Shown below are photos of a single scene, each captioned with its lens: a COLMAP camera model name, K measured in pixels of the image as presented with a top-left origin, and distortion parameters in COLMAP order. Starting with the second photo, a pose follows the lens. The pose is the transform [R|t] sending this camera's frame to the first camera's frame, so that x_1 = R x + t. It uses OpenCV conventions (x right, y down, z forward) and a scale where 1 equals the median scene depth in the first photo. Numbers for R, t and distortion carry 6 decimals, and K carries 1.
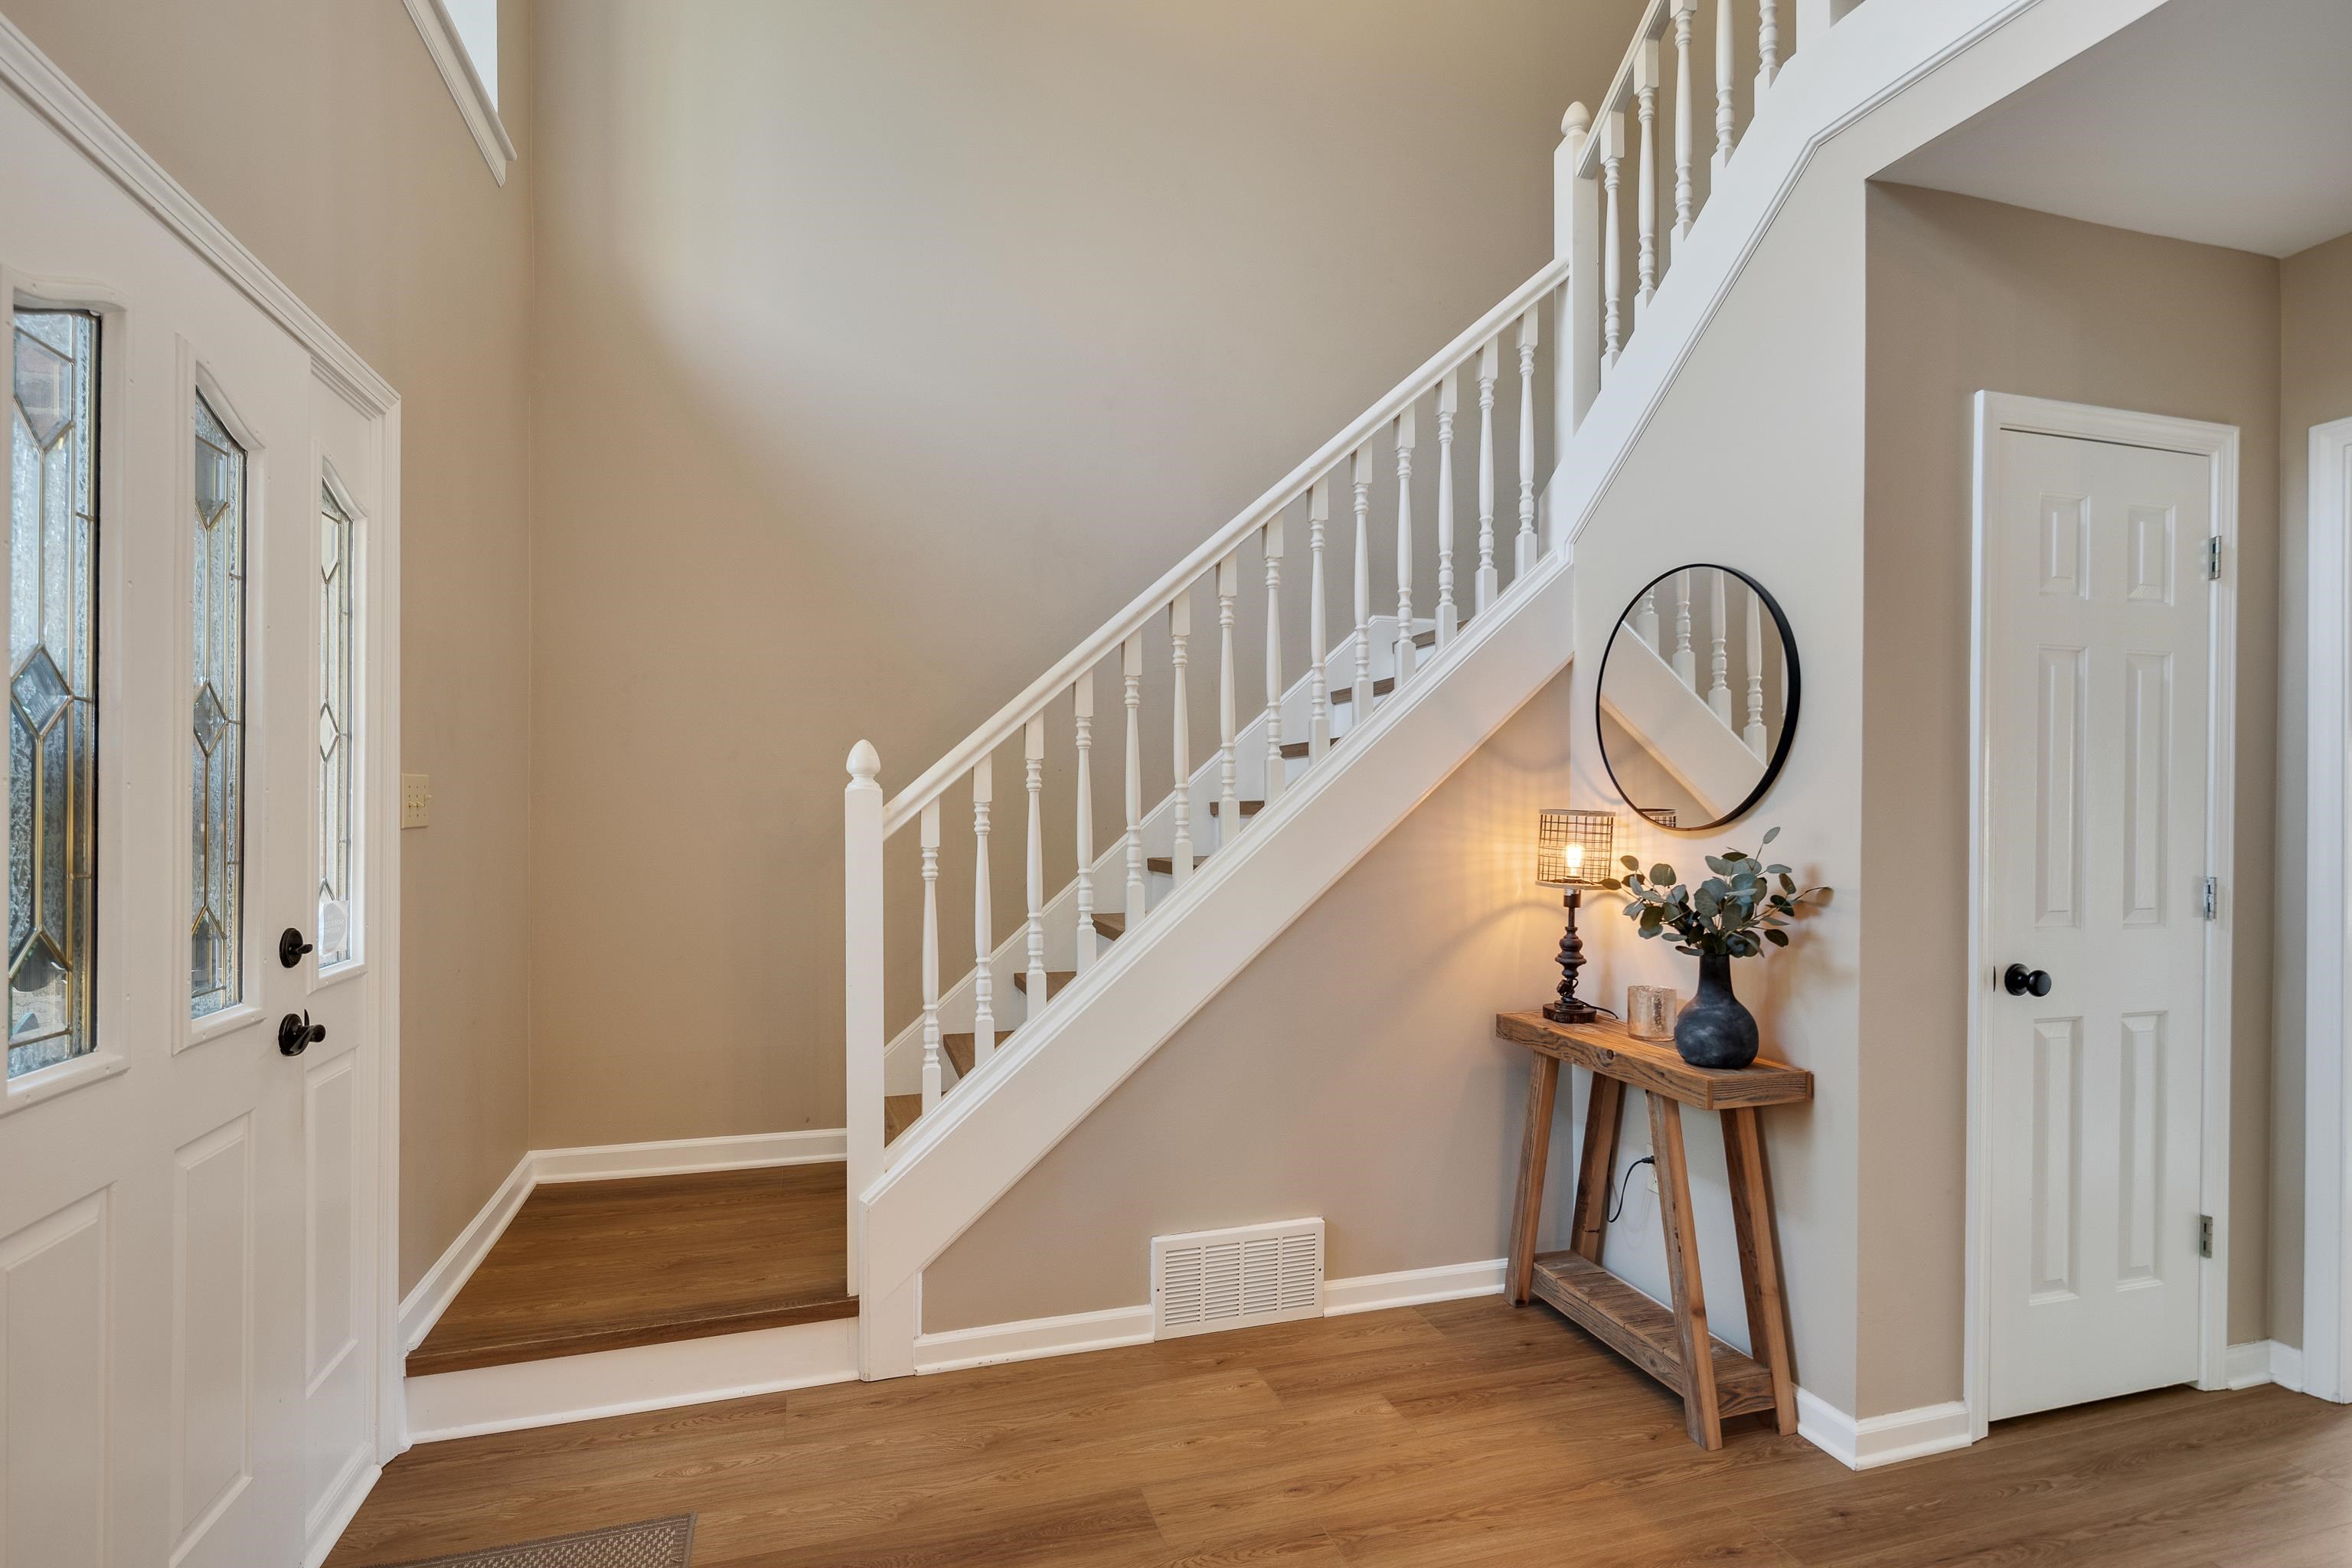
lens RADIAL K [[1136.4, 0, 1159.2], [0, 1136.4, 801.4], [0, 0, 1]] dist [-0.000403, -0.000150]
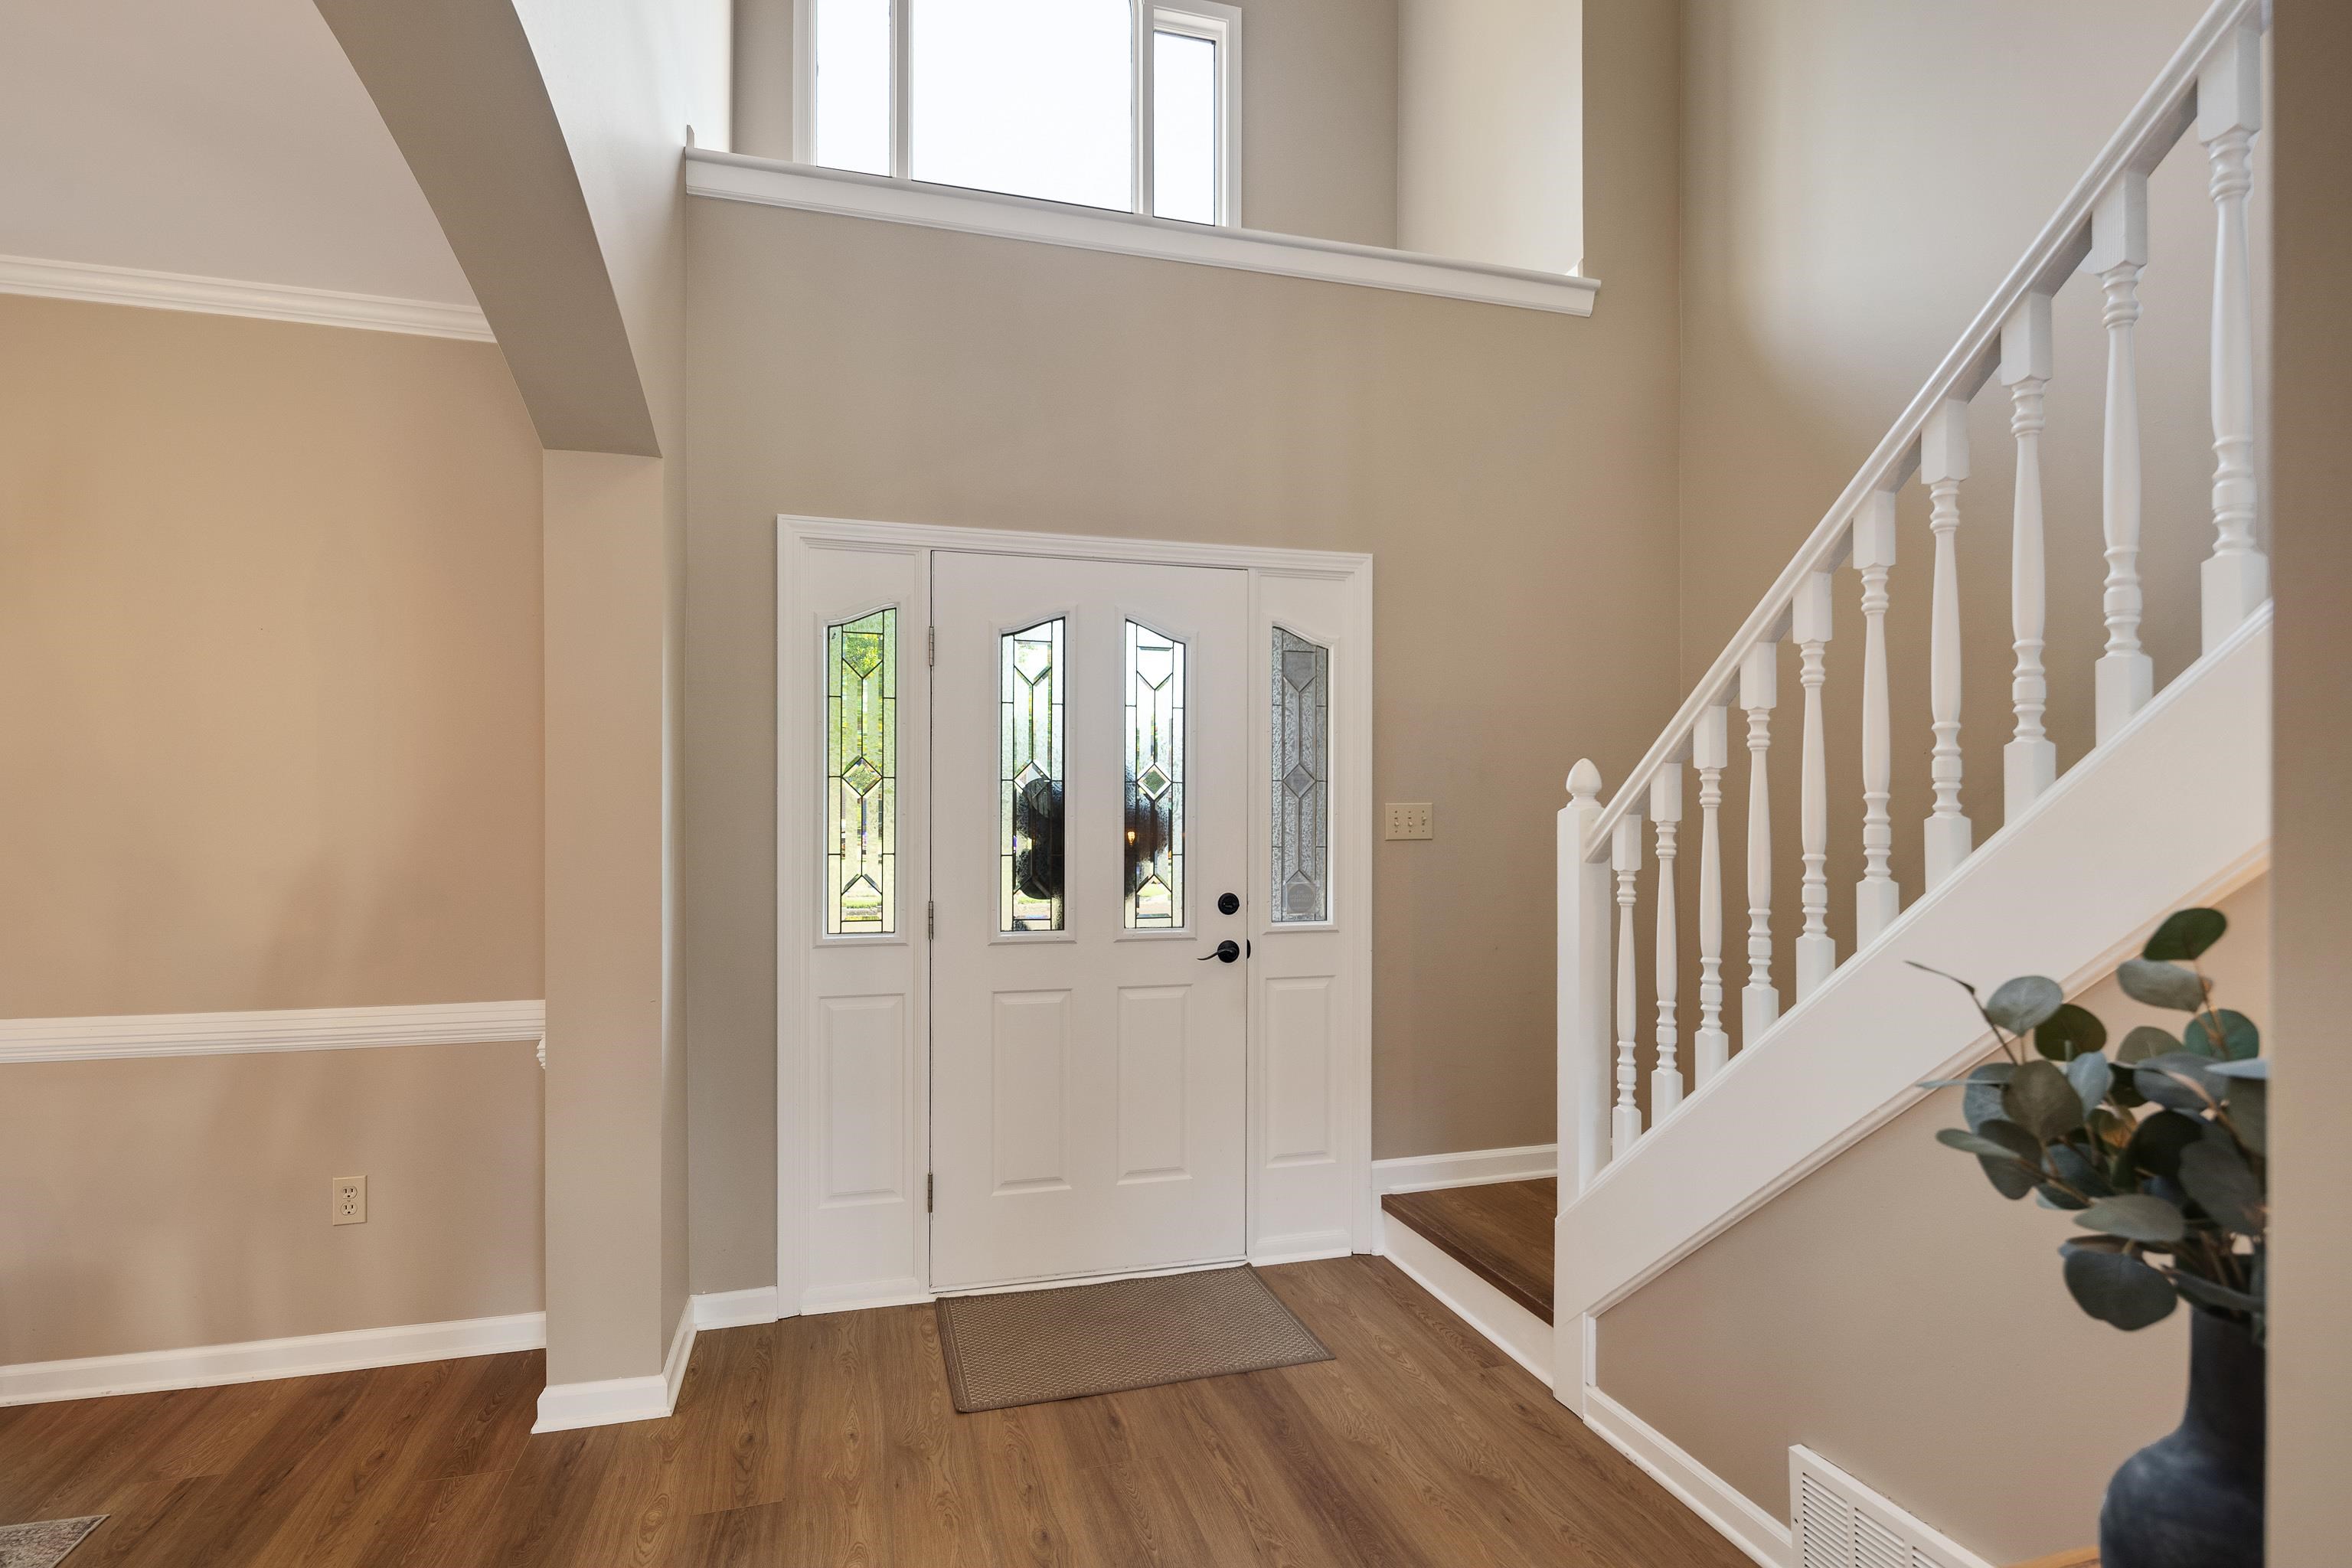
lens RADIAL K [[1136.4, 0, 1159.2], [0, 1136.4, 801.4], [0, 0, 1]] dist [-0.000403, -0.000150]
pose [[-0.023227, -0.019830, -0.999534, 0.794607], [0.010083, 0.999748, -0.020069, 0.000890], [0.999679, -0.010544, -0.023021, 0.706004]]
